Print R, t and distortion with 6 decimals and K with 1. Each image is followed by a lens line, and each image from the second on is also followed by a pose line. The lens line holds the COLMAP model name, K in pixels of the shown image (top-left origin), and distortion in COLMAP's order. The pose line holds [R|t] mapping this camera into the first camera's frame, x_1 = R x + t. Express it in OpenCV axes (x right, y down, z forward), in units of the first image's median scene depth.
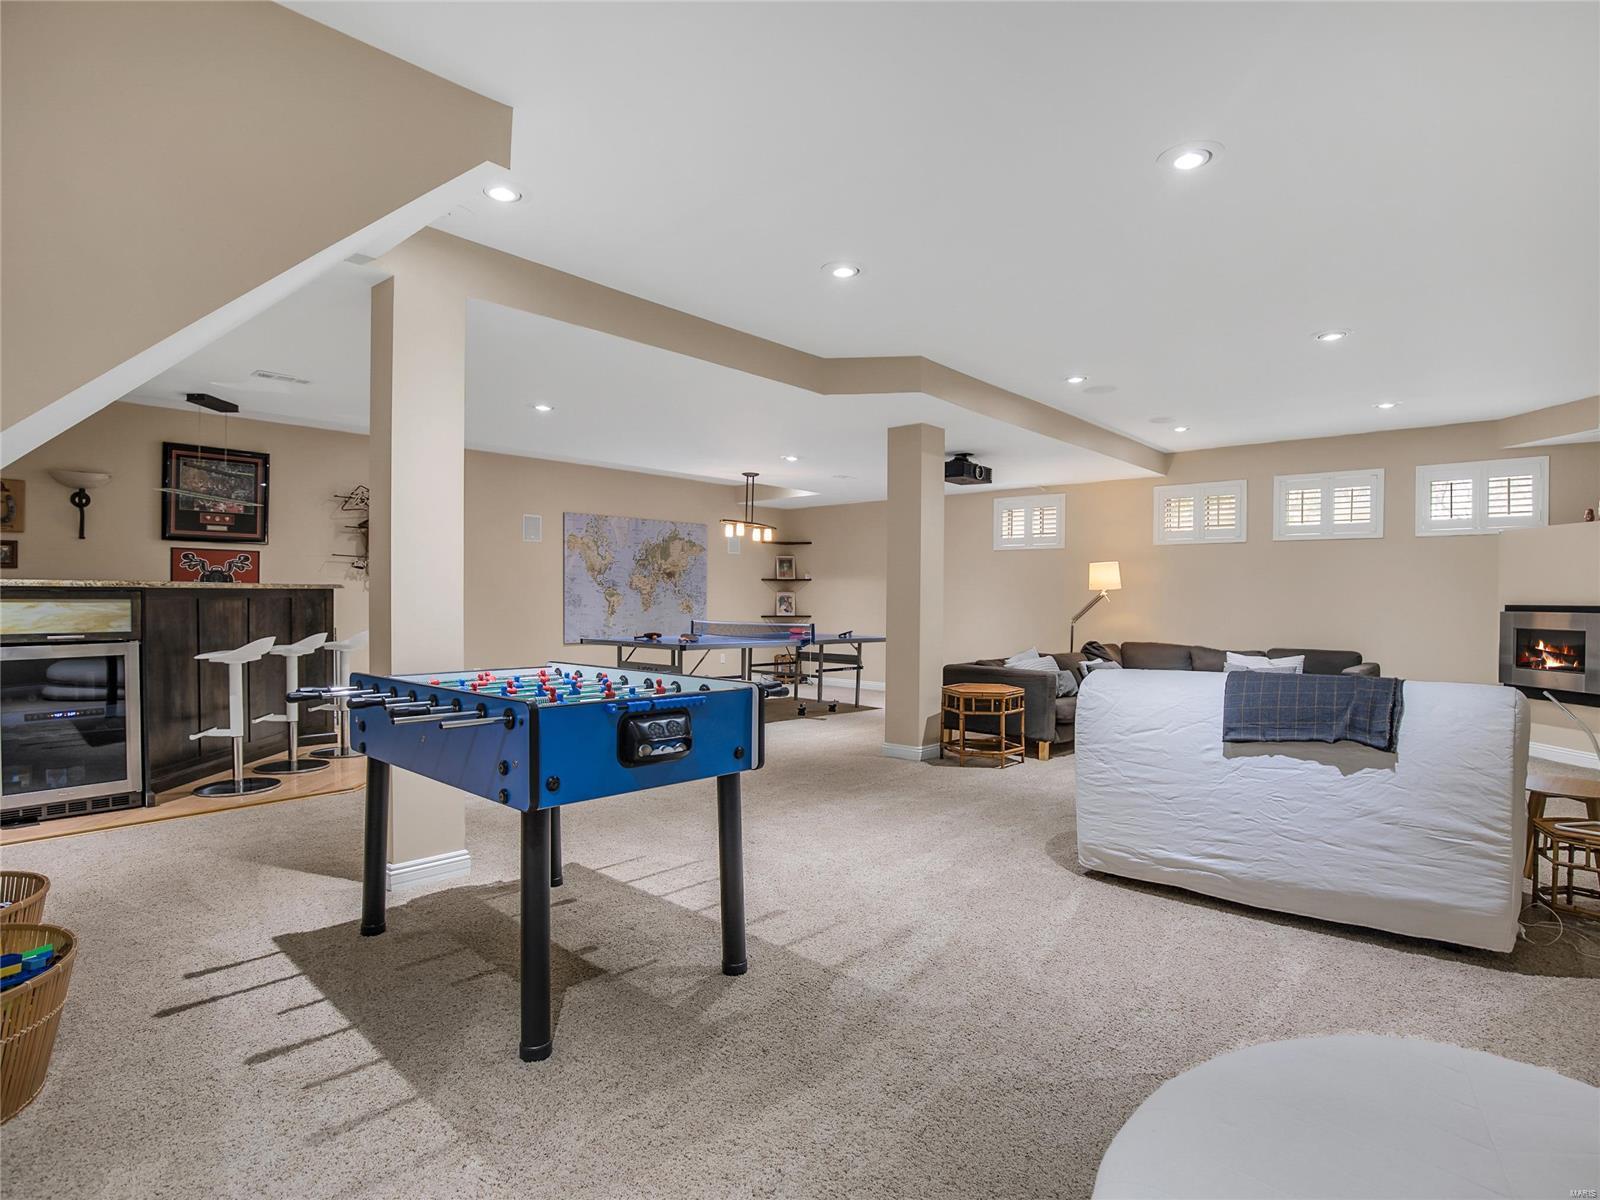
lens RADIAL K [[823.6, 0, 800.0], [0, 823.6, 600.0], [0, 0, 1]] dist [-0.000089, -0.000003]
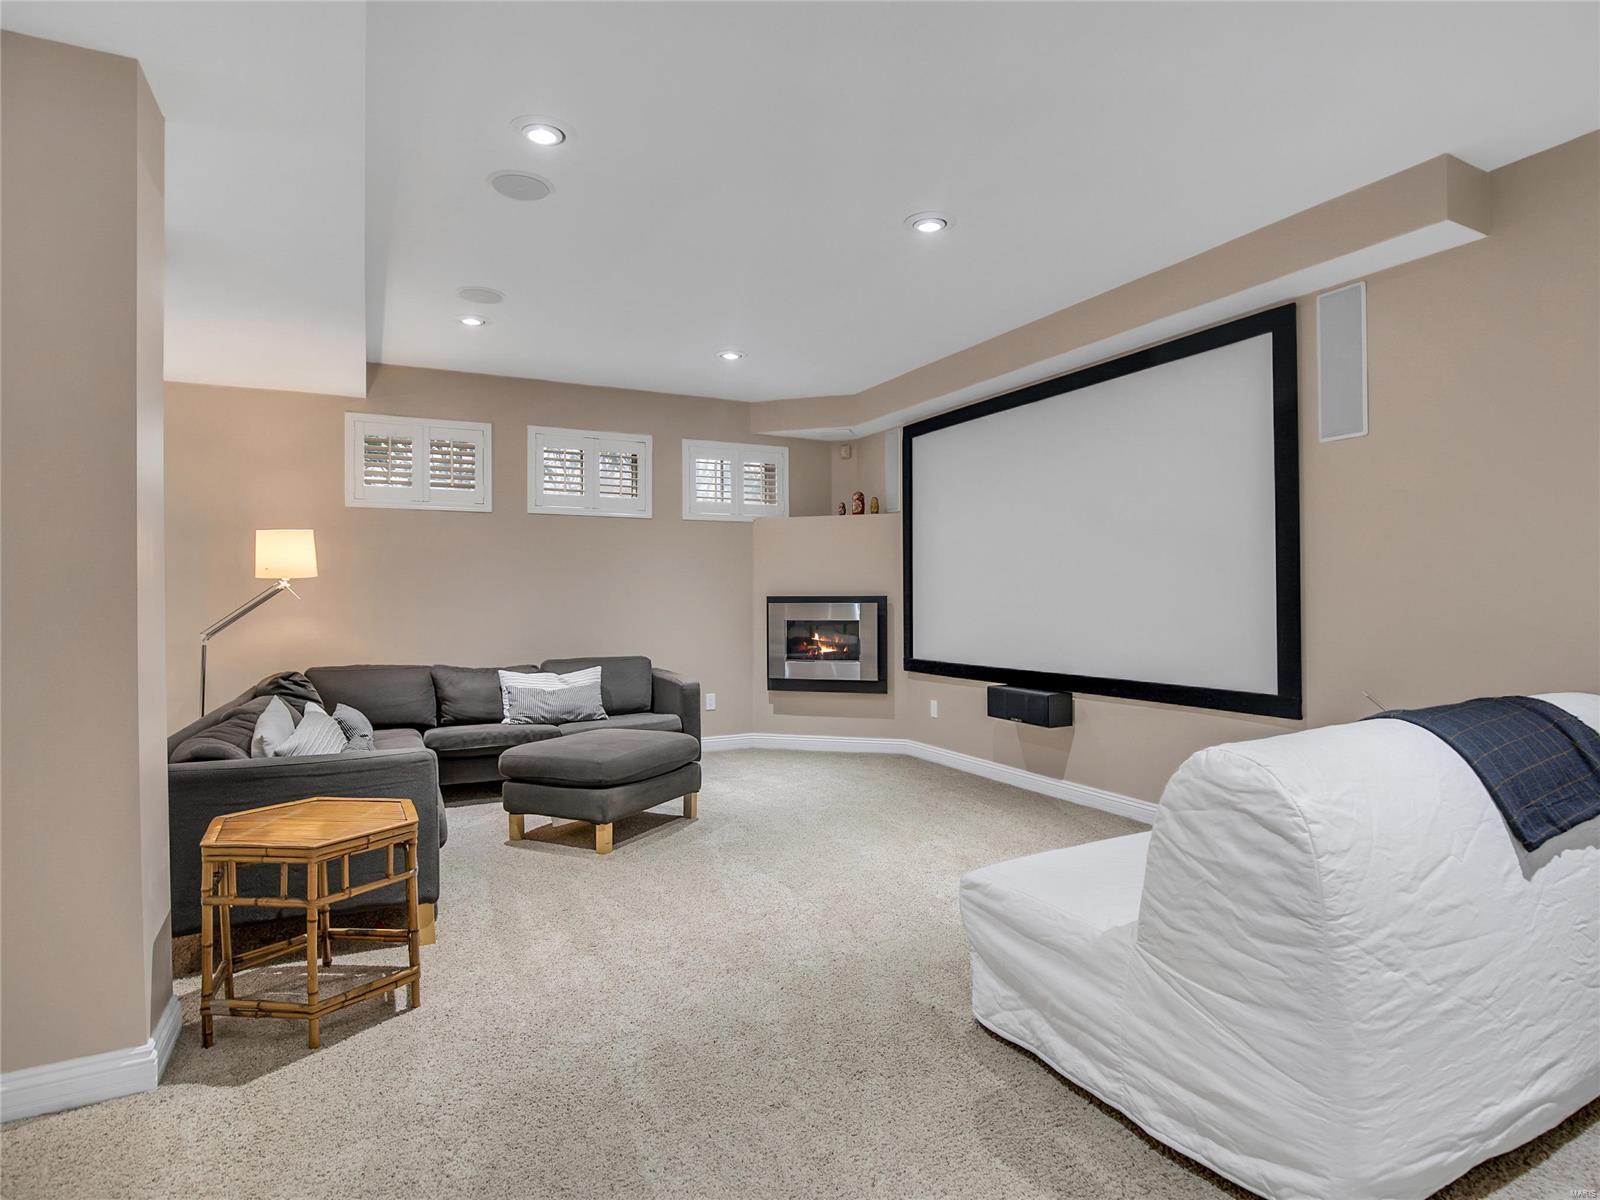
lens RADIAL K [[873.1, 0, 800.0], [0, 873.1, 600.0], [0, 0, 1]] dist [-0.003919, -0.001143]
pose [[0.341819, -0.017177, 0.939609, -0.084356], [0.010132, 0.999842, 0.014592, -0.003583], [-0.939711, 0.004532, 0.341939, 0.572210]]
